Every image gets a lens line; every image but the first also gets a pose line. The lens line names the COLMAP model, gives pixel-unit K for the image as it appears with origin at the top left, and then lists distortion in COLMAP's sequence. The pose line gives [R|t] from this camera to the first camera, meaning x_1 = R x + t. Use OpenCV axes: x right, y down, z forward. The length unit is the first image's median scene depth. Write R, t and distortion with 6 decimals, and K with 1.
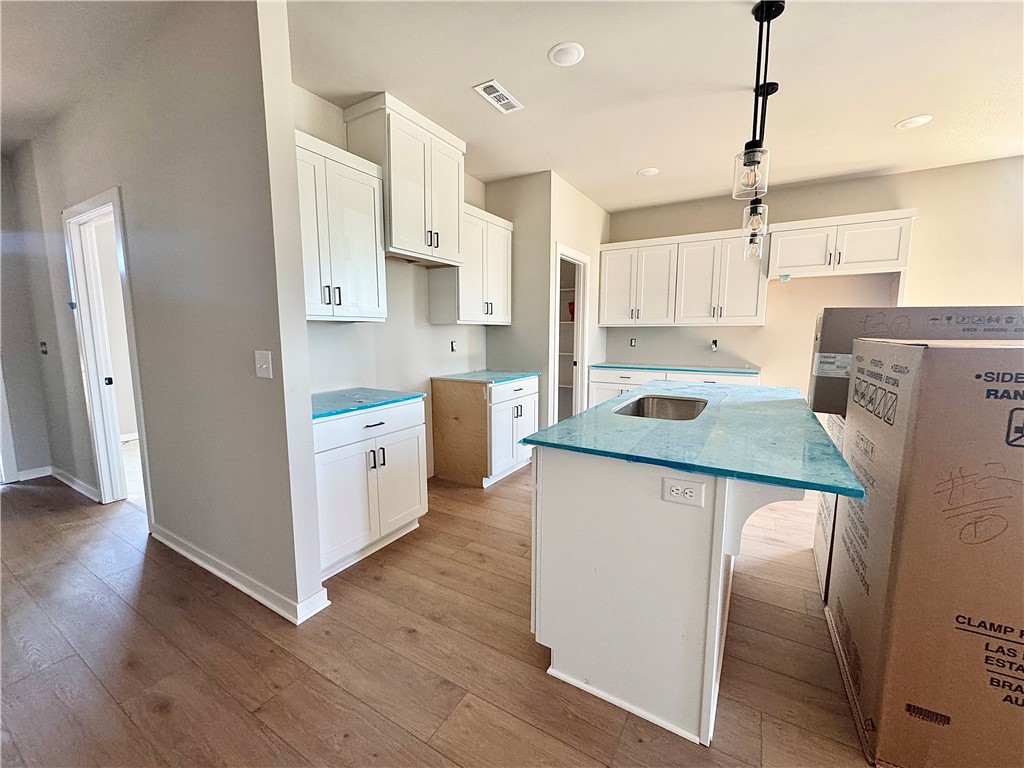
lens RADIAL K [[415.1, 0, 512.0], [0, 415.1, 384.0], [0, 0, 1]] dist [-0.001430, -0.000080]
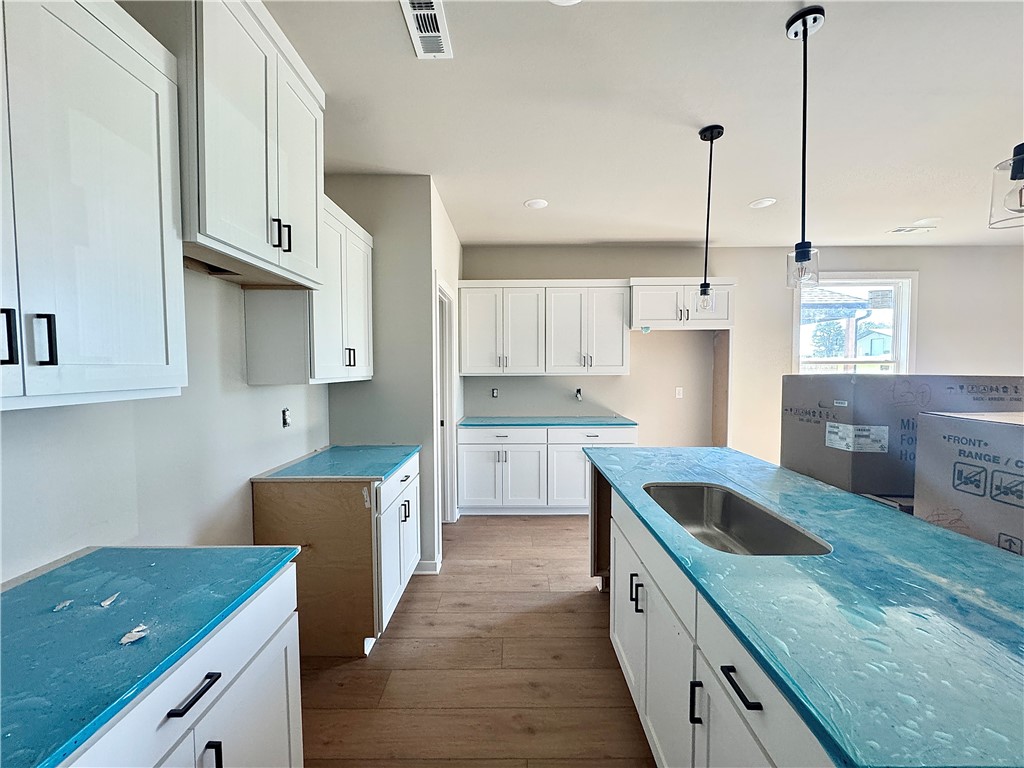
lens RADIAL K [[409.2, 0, 511.2], [0, 409.2, 384.9], [0, 0, 1]] dist [-0.002295, -0.000012]
pose [[0.862102, -0.024901, 0.506123, -0.169850], [0.067515, 0.995531, -0.066022, -0.082942], [-0.502217, 0.091089, 0.859931, 0.338732]]
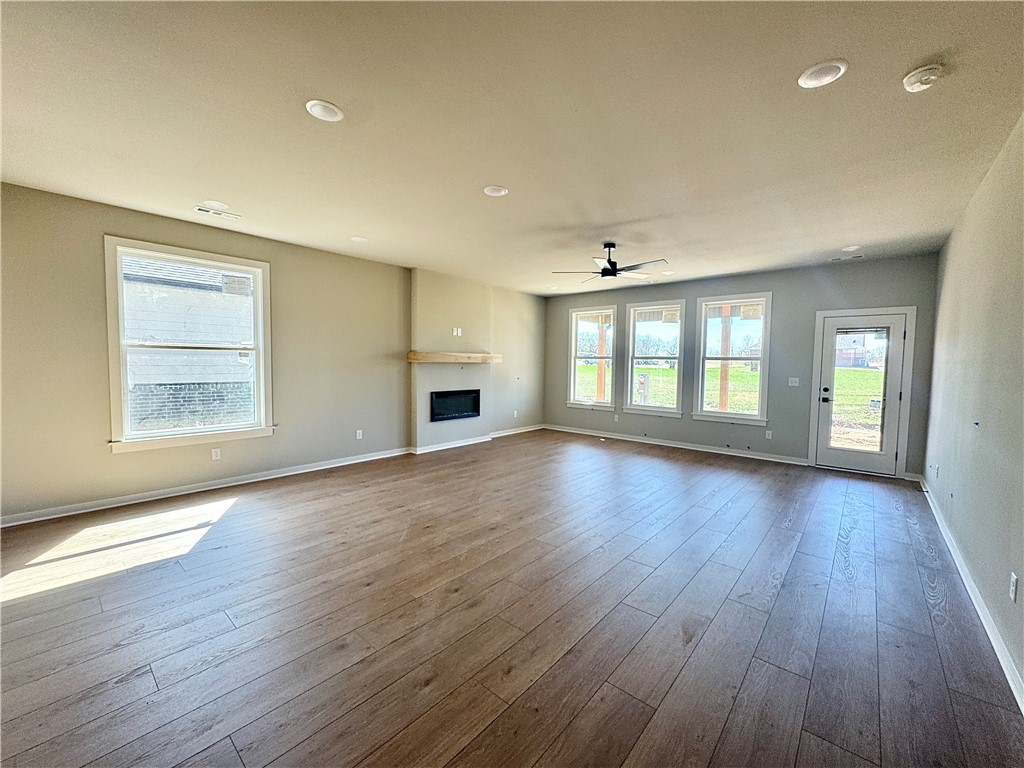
lens RADIAL K [[409.2, 0, 511.2], [0, 409.2, 384.9], [0, 0, 1]] dist [-0.002295, -0.000012]
pose [[0.181310, -0.050352, 0.982136, 0.388082], [0.108651, 0.993600, 0.030882, 0.005075], [-0.977406, 0.101111, 0.185621, -0.211741]]
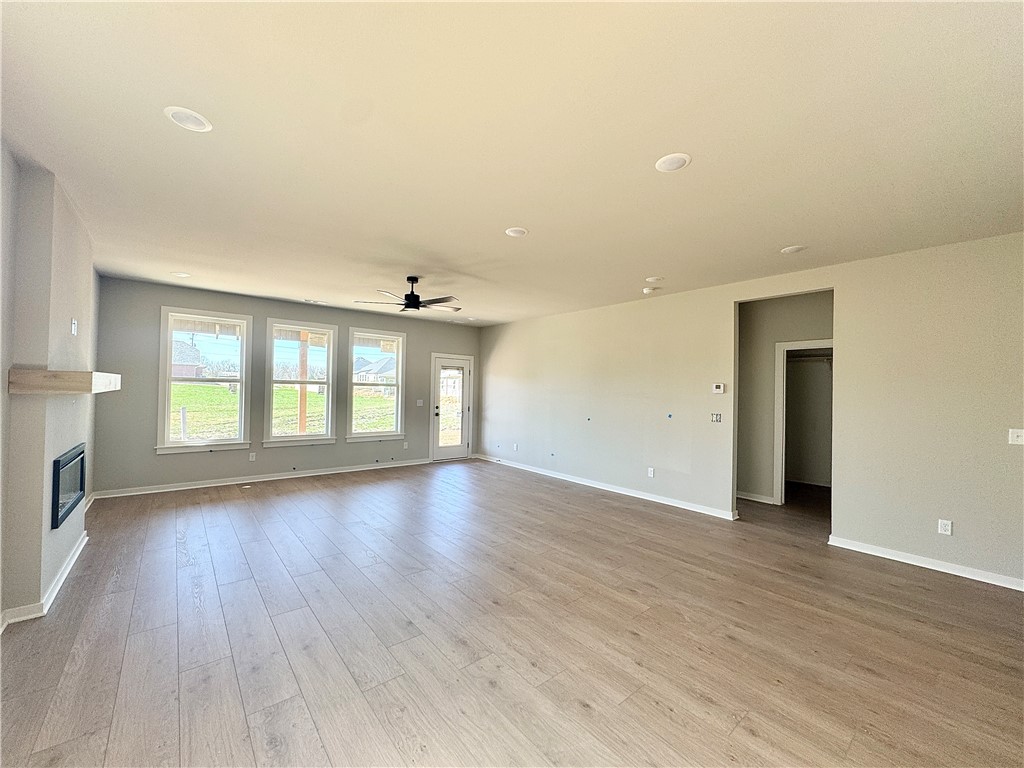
lens RADIAL K [[409.2, 0, 511.2], [0, 409.2, 384.9], [0, 0, 1]] dist [-0.002295, -0.000012]
pose [[-0.940249, -0.014842, 0.340163, 0.999151], [0.022470, 0.994167, 0.105486, -0.153626], [-0.339745, 0.106827, -0.934431, 0.883158]]
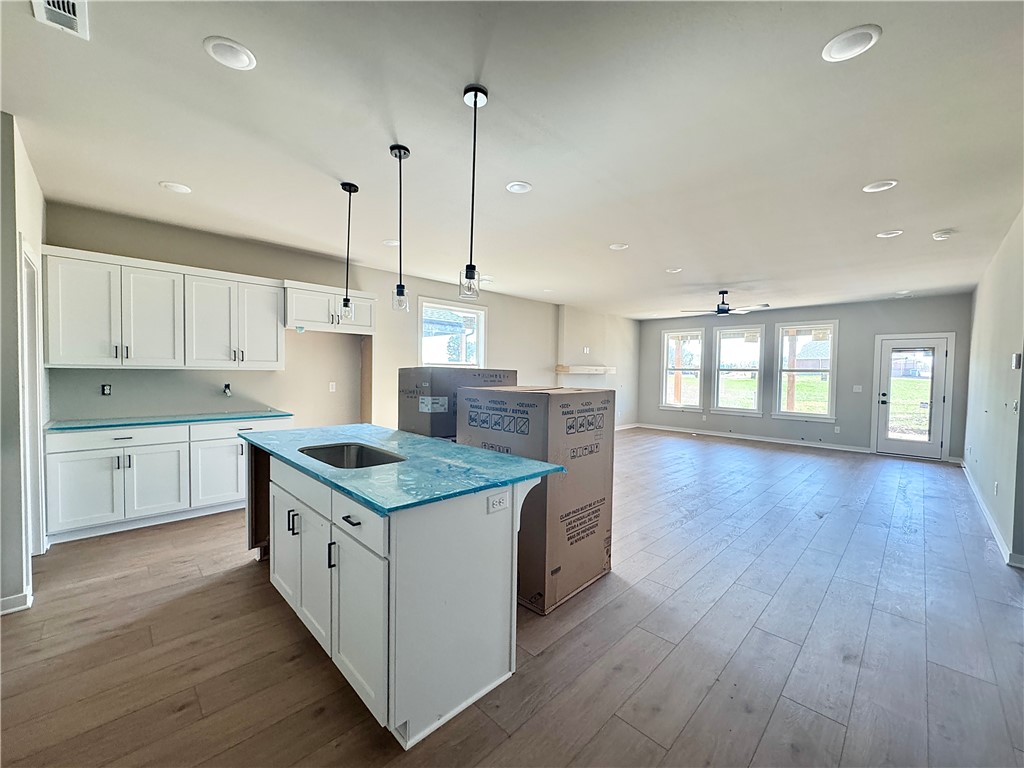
lens RADIAL K [[409.2, 0, 511.2], [0, 409.2, 384.9], [0, 0, 1]] dist [-0.002295, -0.000012]
pose [[0.248315, -0.027074, 0.968301, -0.324560], [0.106573, 0.994305, 0.000471, -0.047970], [-0.962799, 0.103078, 0.249786, 0.198051]]
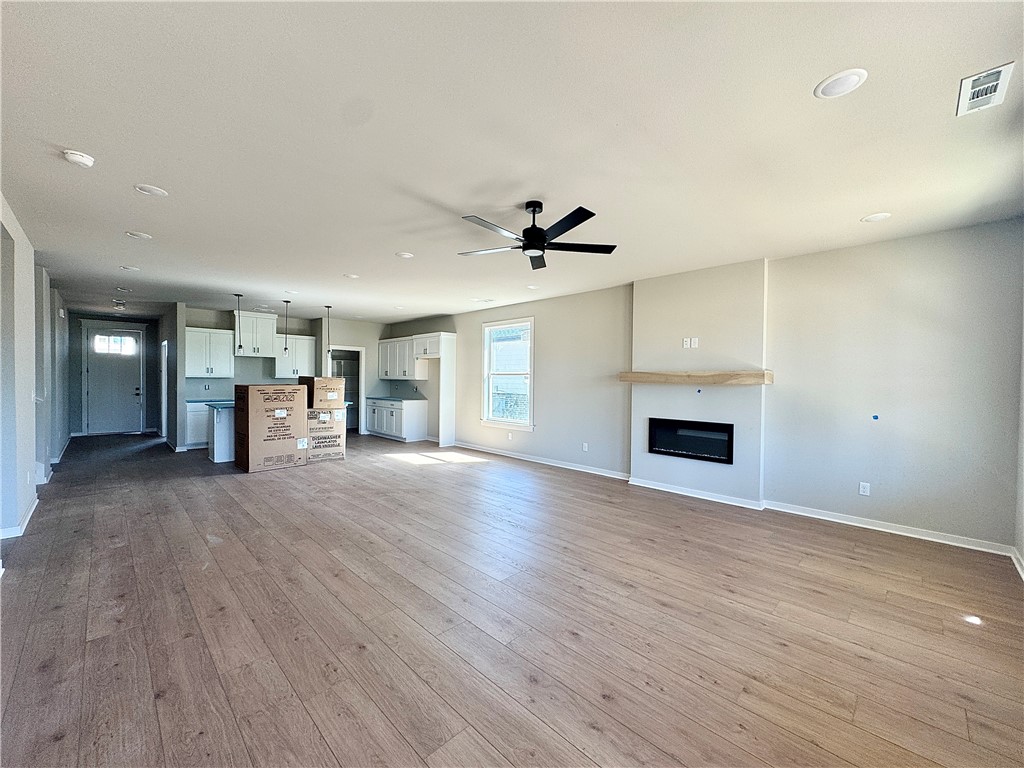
lens RADIAL K [[409.2, 0, 511.2], [0, 409.2, 384.9], [0, 0, 1]] dist [-0.002295, -0.000012]
pose [[0.969221, 0.013642, -0.245814, 1.956989], [-0.041078, 0.993428, -0.106832, 0.116651], [0.242742, 0.113641, 0.963412, -1.149678]]
